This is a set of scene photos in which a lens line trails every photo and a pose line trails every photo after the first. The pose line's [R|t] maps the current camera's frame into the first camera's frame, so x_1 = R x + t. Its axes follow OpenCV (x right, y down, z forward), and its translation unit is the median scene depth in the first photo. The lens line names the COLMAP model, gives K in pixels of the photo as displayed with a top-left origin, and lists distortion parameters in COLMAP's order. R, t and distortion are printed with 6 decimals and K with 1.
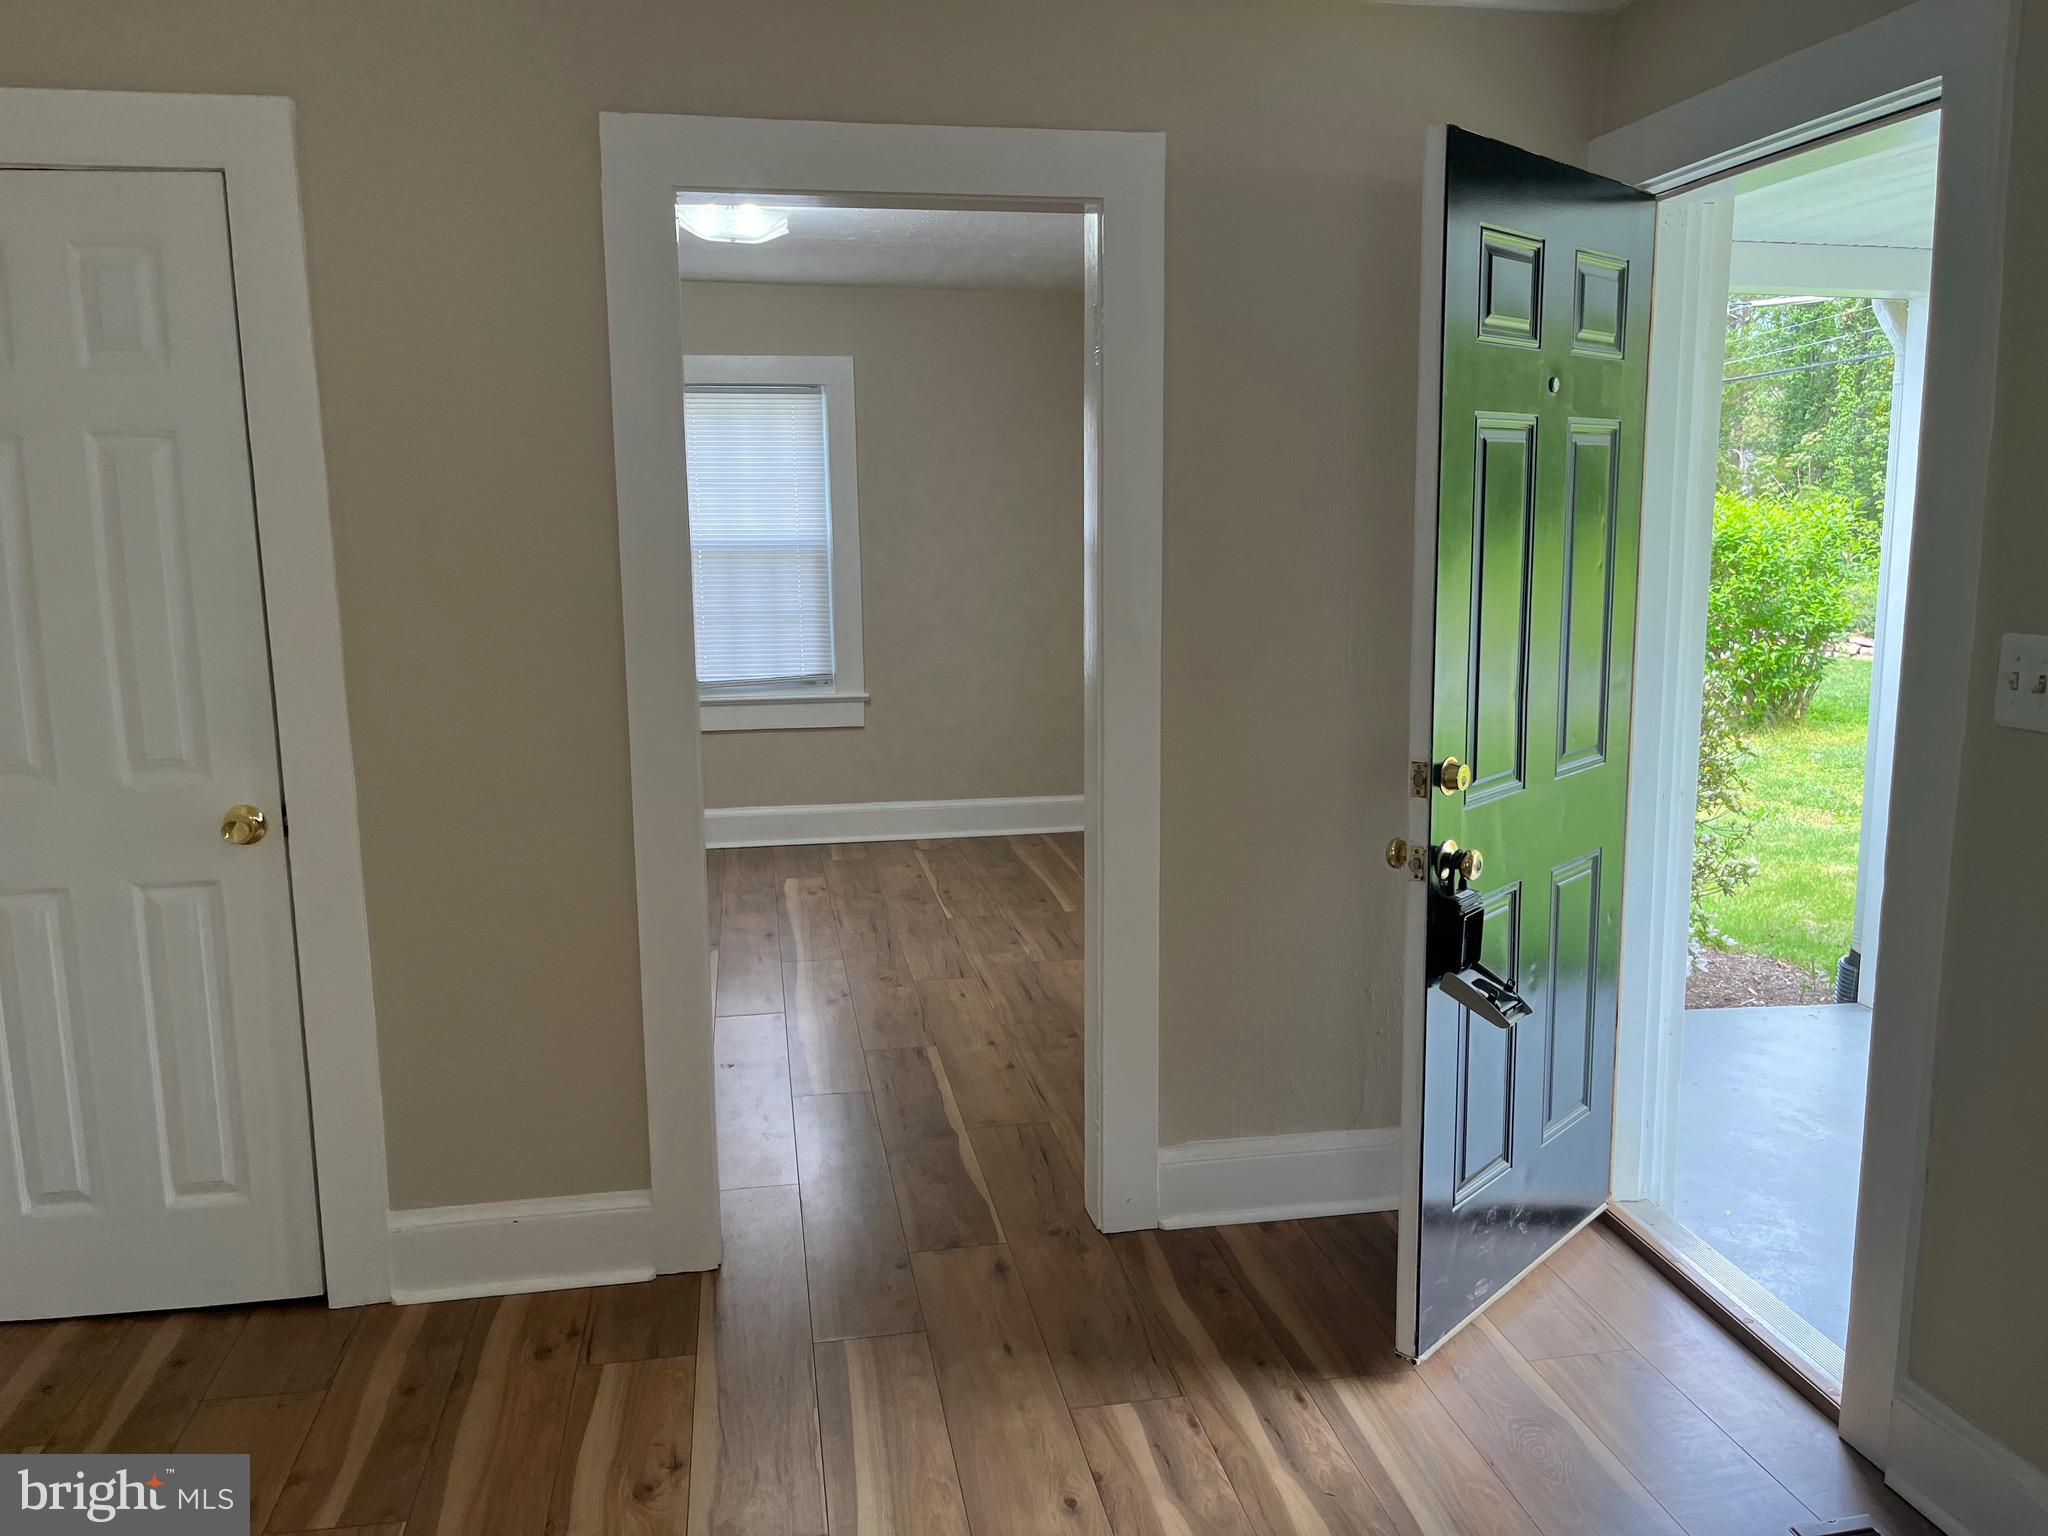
lens RADIAL K [[1527.7, 0, 1026.7], [0, 1527.7, 763.2], [0, 0, 1]] dist [0.106699, 0.000412]
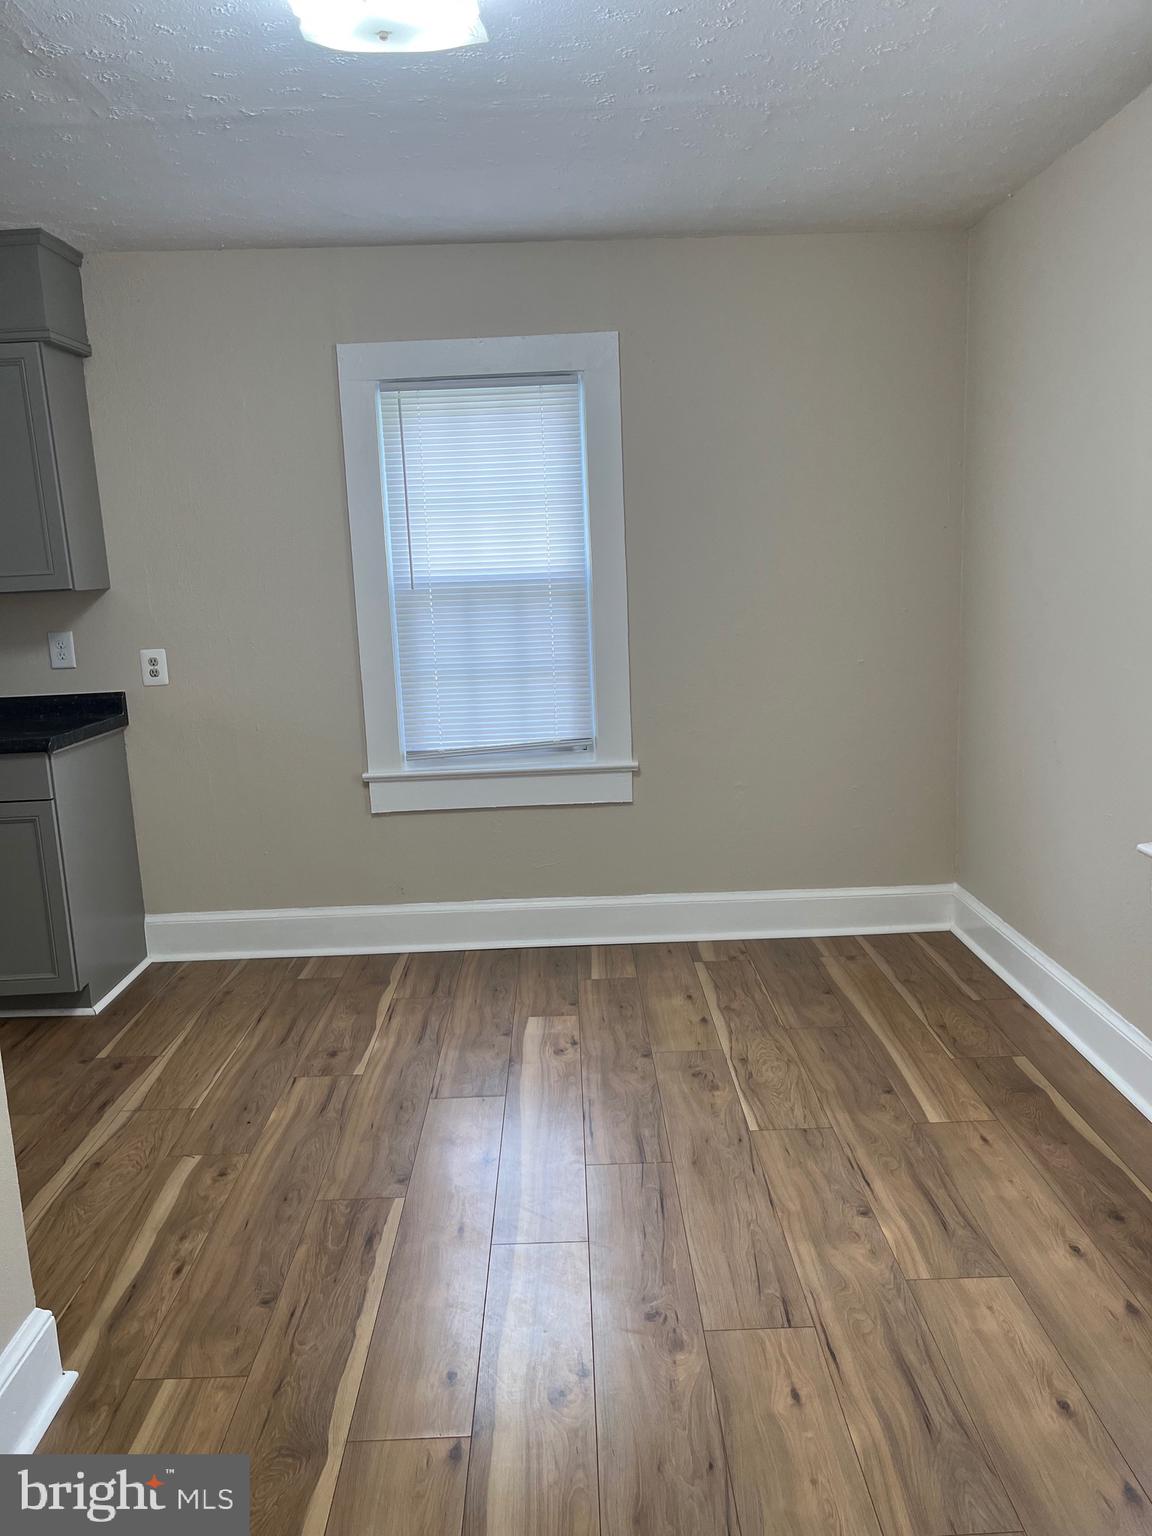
lens RADIAL K [[1145.8, 0, 575.7], [0, 1145.8, 762.8], [0, 0, 1]] dist [0.106699, 0.000412]
pose [[0.985359, -0.000813, -0.170489, -0.036390], [0.004697, 0.999738, 0.022384, -0.065004], [0.170426, -0.022857, 0.985105, 0.445714]]
